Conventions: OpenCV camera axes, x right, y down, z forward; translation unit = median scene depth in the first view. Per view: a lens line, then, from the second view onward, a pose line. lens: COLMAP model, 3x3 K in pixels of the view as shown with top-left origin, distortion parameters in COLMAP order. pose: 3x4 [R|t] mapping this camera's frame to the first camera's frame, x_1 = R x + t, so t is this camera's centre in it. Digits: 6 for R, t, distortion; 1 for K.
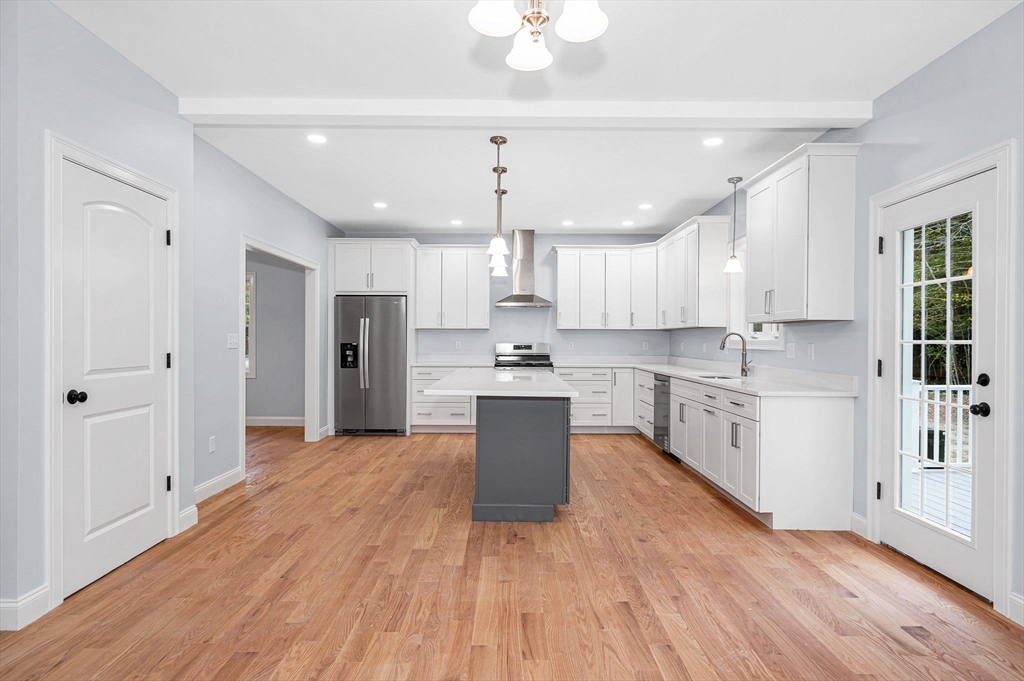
lens RADIAL K [[599.8, 0, 516.5], [0, 599.8, 349.7], [0, 0, 1]] dist [-0.001728, 0.002111]
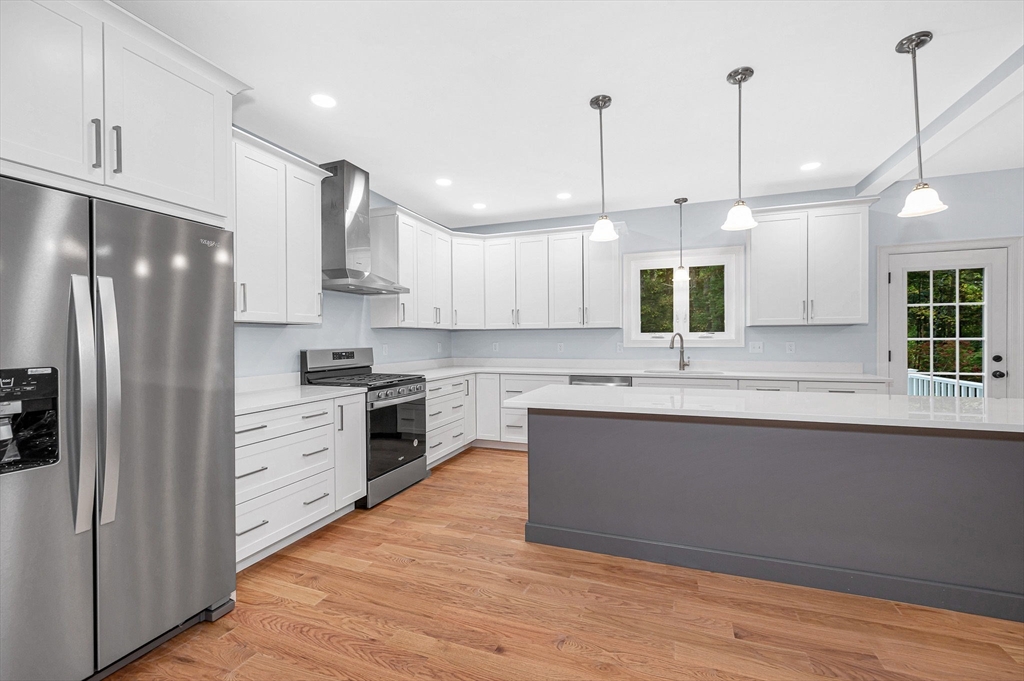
lens RADIAL K [[423.4, 0, 522.4], [0, 423.4, 344.1], [0, 0, 1]] dist [0.003384, 0.000946]
pose [[0.334192, -0.021215, 0.942266, -0.632346], [0.023882, 0.999616, 0.014036, -0.032246], [-0.942202, 0.017813, 0.334570, 1.260672]]
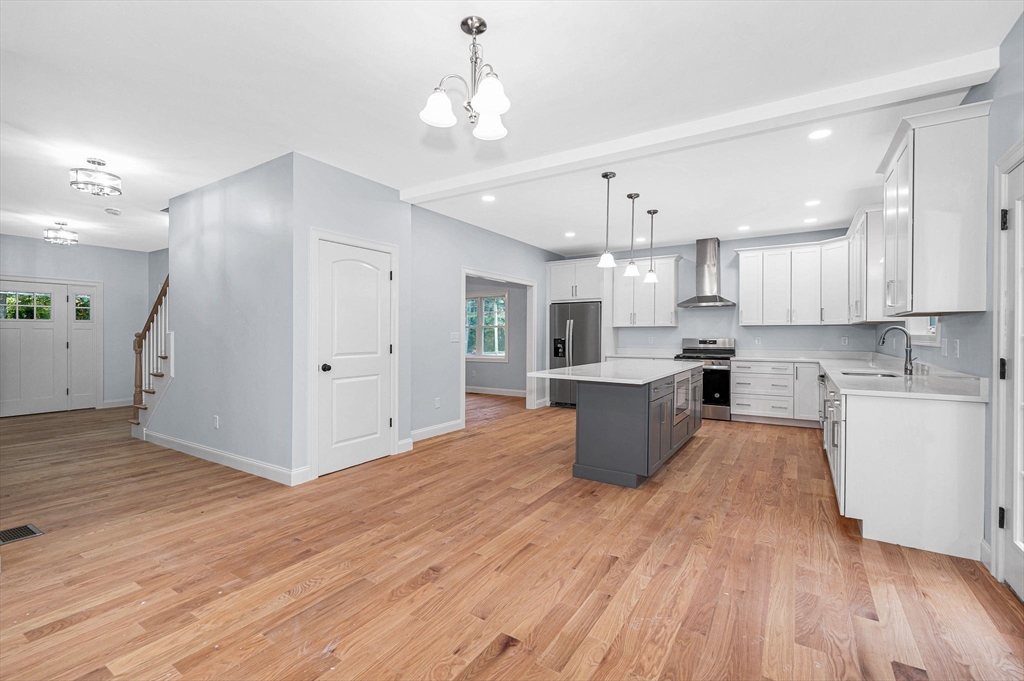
lens RADIAL K [[472.3, 0, 487.3], [0, 472.3, 341.8], [0, 0, 1]] dist [-0.003148, 0.000937]
pose [[0.823987, 0.003584, -0.566598, 0.319539], [-0.006107, 0.999978, -0.002555, -0.000169], [0.566576, 0.005565, 0.823991, 0.054698]]
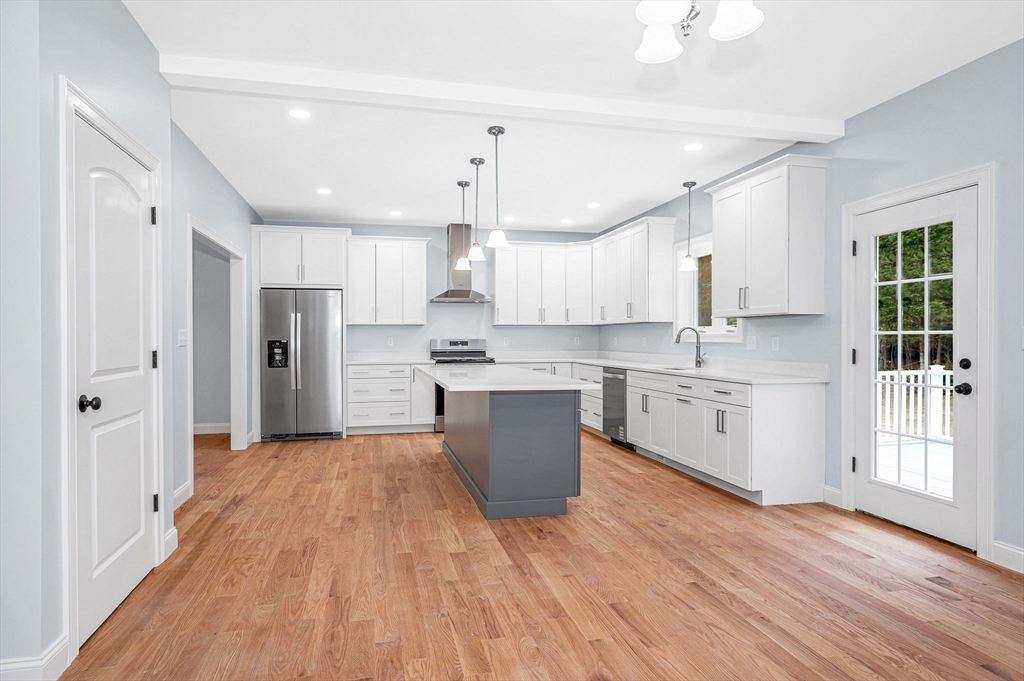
lens RADIAL K [[599.8, 0, 522.7], [0, 599.8, 348.2], [0, 0, 1]] dist [-0.001728, 0.002111]
pose [[0.971360, -0.010726, 0.237371, -0.224914], [0.010403, 0.999942, 0.002613, 0.004514], [-0.237385, -0.000068, 0.971416, 0.037082]]
